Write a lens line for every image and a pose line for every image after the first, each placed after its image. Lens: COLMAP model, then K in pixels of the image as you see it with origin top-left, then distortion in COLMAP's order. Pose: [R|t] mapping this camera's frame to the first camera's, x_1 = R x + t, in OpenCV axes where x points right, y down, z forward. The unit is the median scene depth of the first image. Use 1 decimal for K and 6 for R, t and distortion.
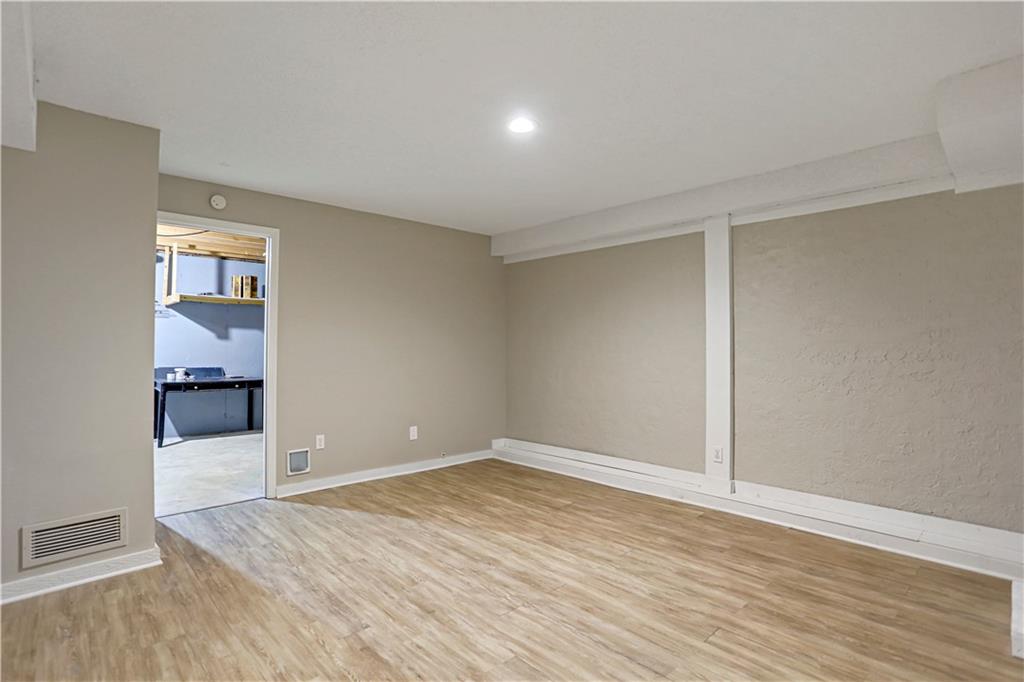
lens RADIAL K [[503.6, 0, 511.2], [0, 503.6, 347.2], [0, 0, 1]] dist [-0.076283, 0.042309]
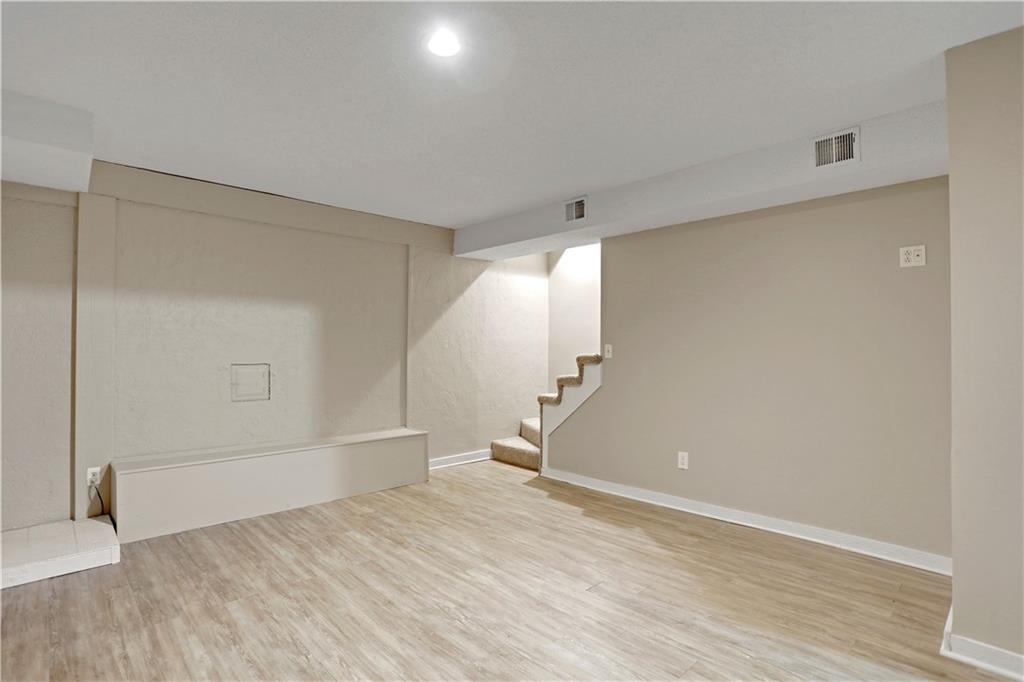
lens RADIAL K [[503.6, 0, 511.2], [0, 503.6, 347.2], [0, 0, 1]] dist [-0.076283, 0.042309]
pose [[-0.999949, -0.004751, -0.008894, -0.089402], [-0.004727, 0.999985, -0.002655, -0.001766], [0.008906, -0.002612, -0.999957, 2.018522]]
